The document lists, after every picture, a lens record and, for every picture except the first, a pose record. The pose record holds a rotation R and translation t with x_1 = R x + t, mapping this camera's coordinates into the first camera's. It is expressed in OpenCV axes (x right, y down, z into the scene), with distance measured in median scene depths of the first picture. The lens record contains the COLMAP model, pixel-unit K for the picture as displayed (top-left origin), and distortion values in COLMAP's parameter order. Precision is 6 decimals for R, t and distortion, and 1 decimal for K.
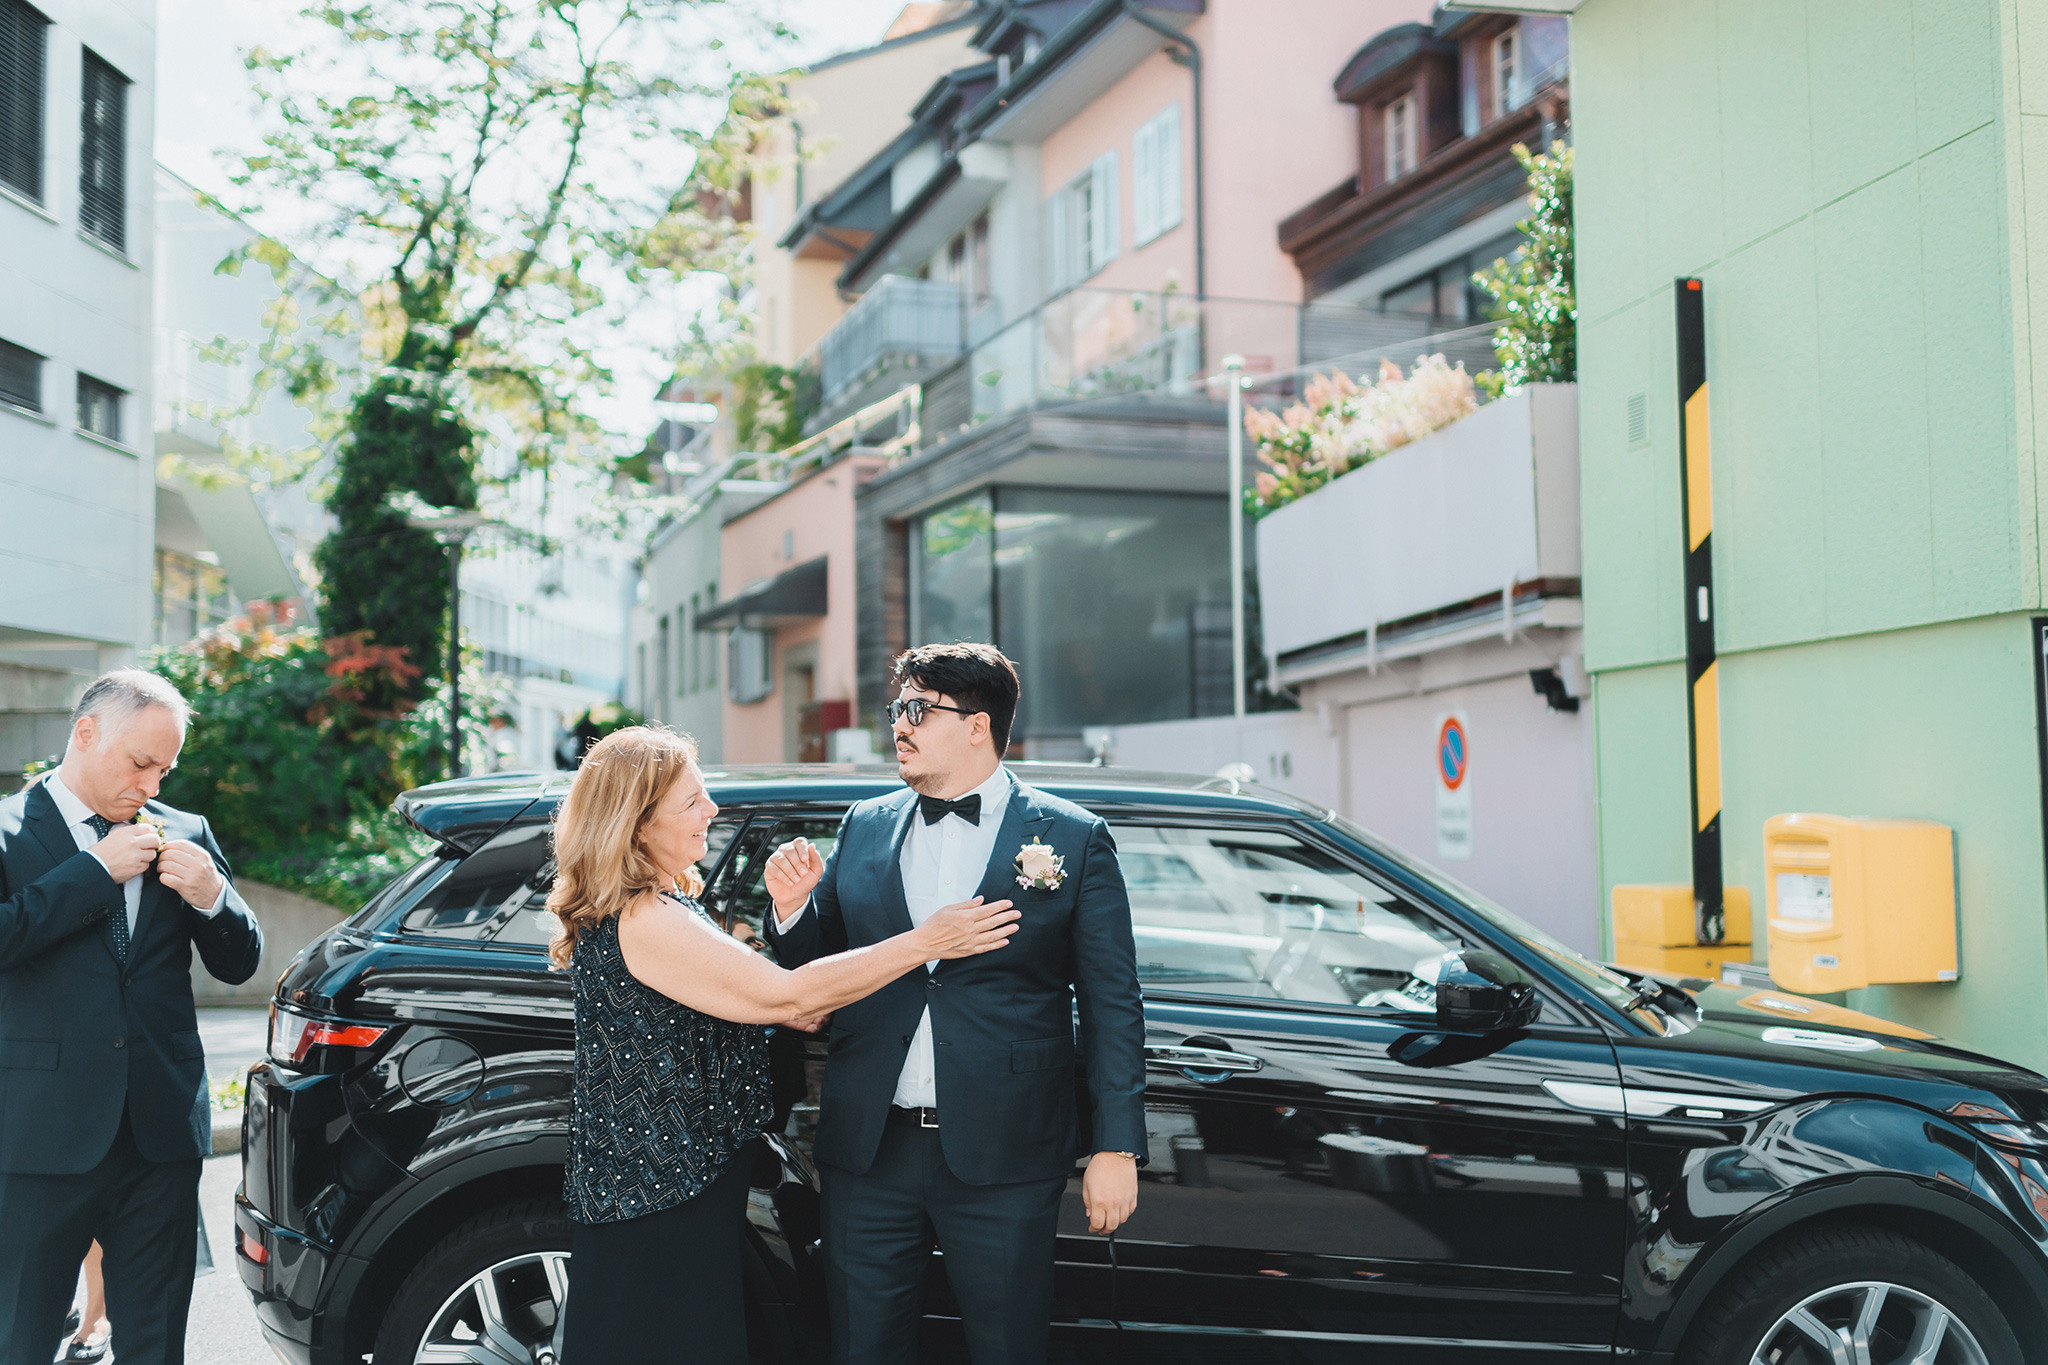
lens RADIAL K [[2000.7, 0, 1027.5], [0, 2000.7, 677.5], [0, 0, 1]] dist [-0.013680, 0.016470]
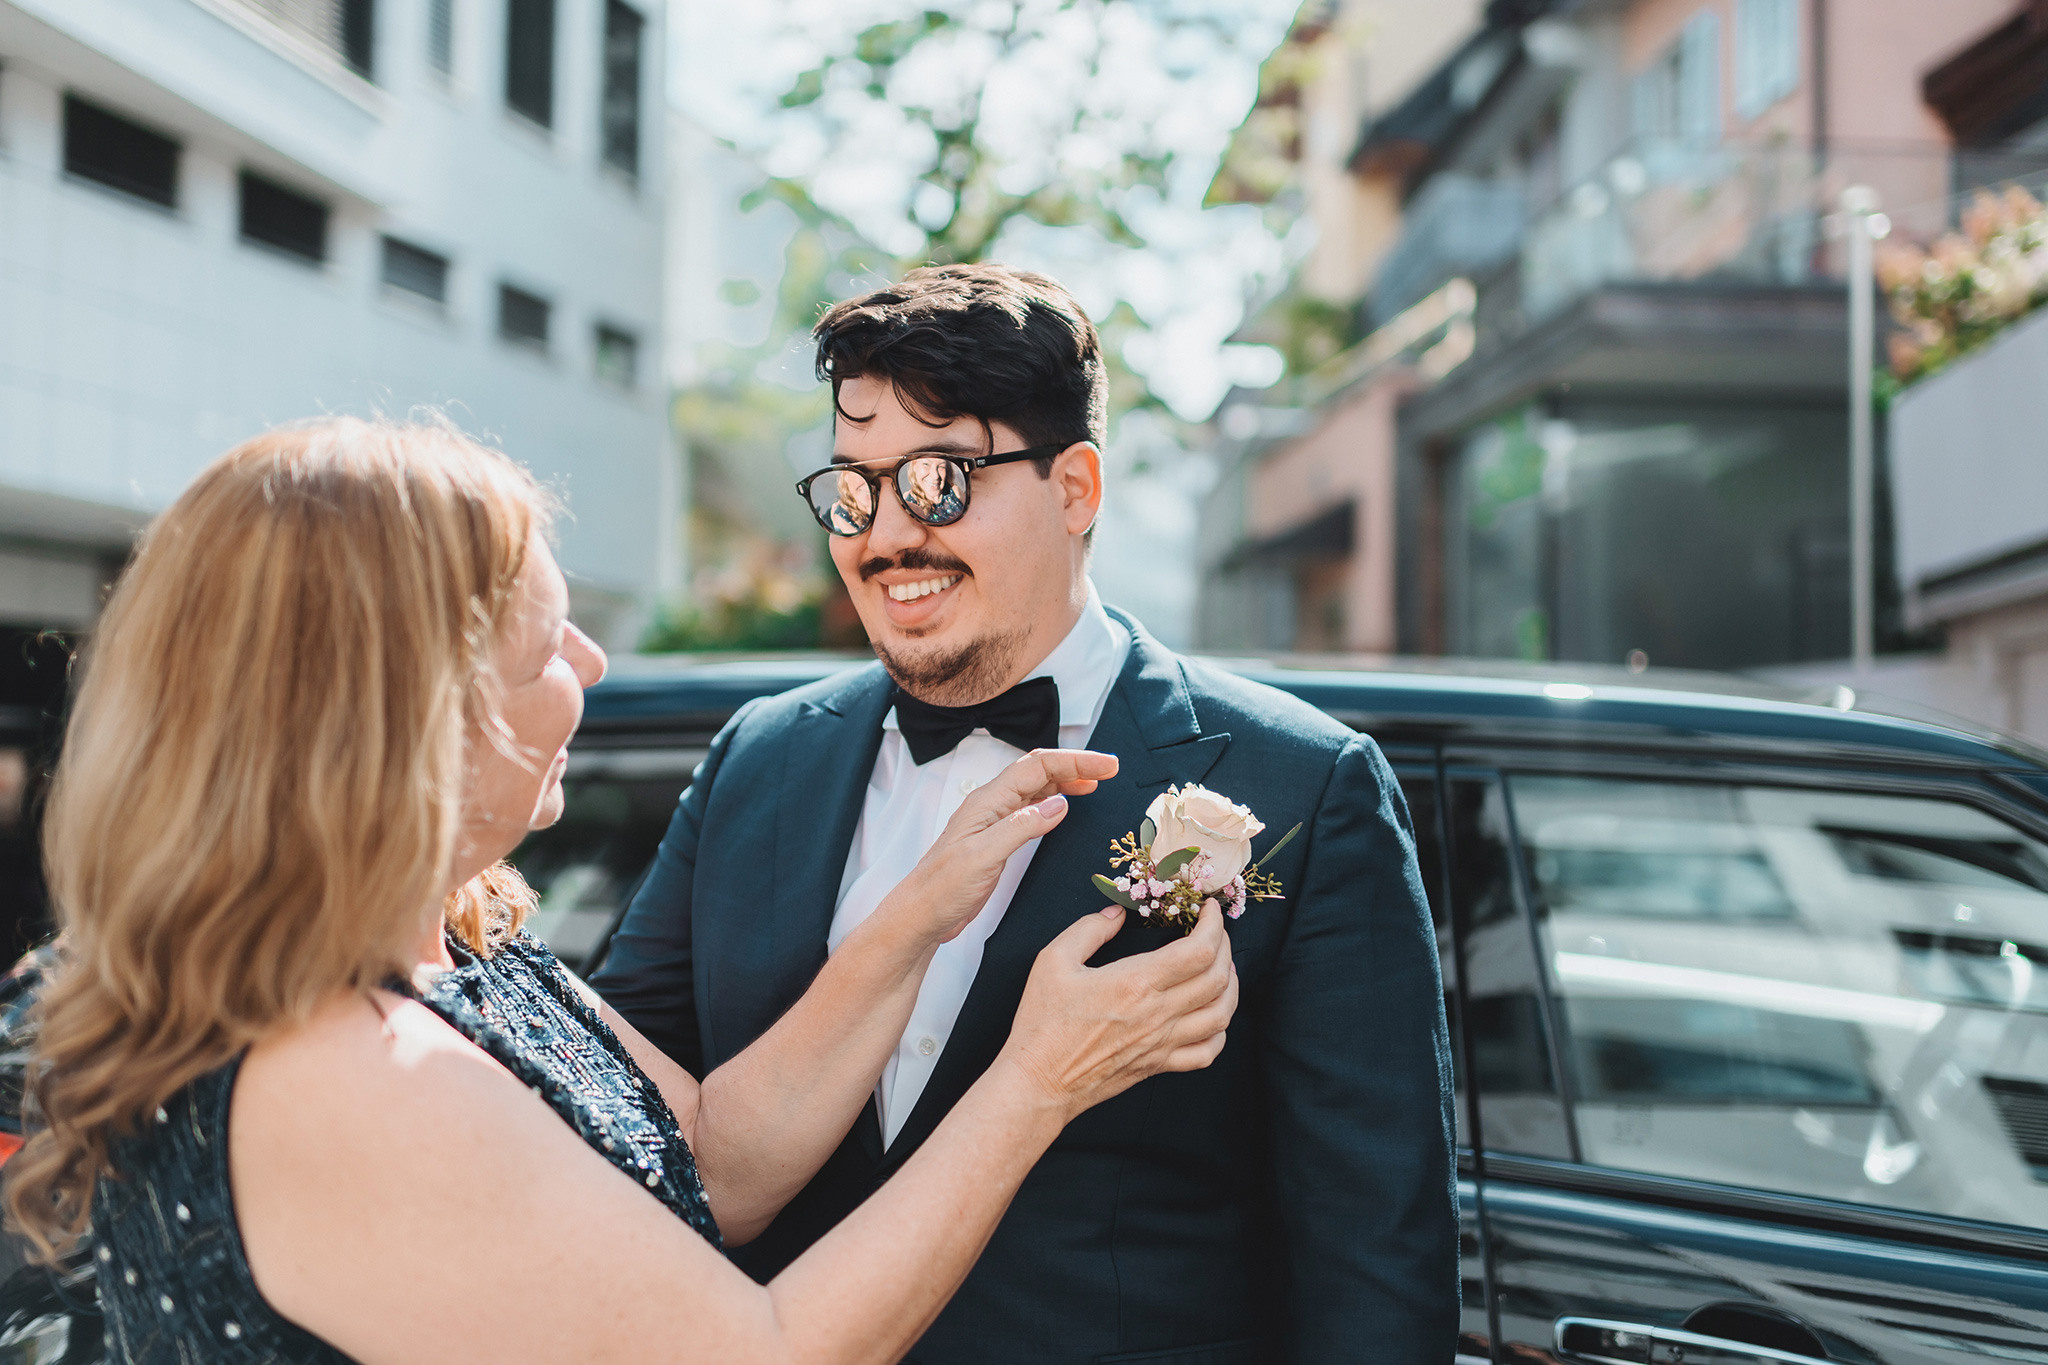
lens RADIAL K [[2000.7, 0, 1027.5], [0, 2000.7, 677.5], [0, 0, 1]] dist [-0.013680, 0.016470]
pose [[0.957042, 0.010793, -0.289749, 0.018129], [-0.007068, 0.999878, 0.013898, 0.012535], [0.289864, -0.011253, 0.957002, 0.149467]]
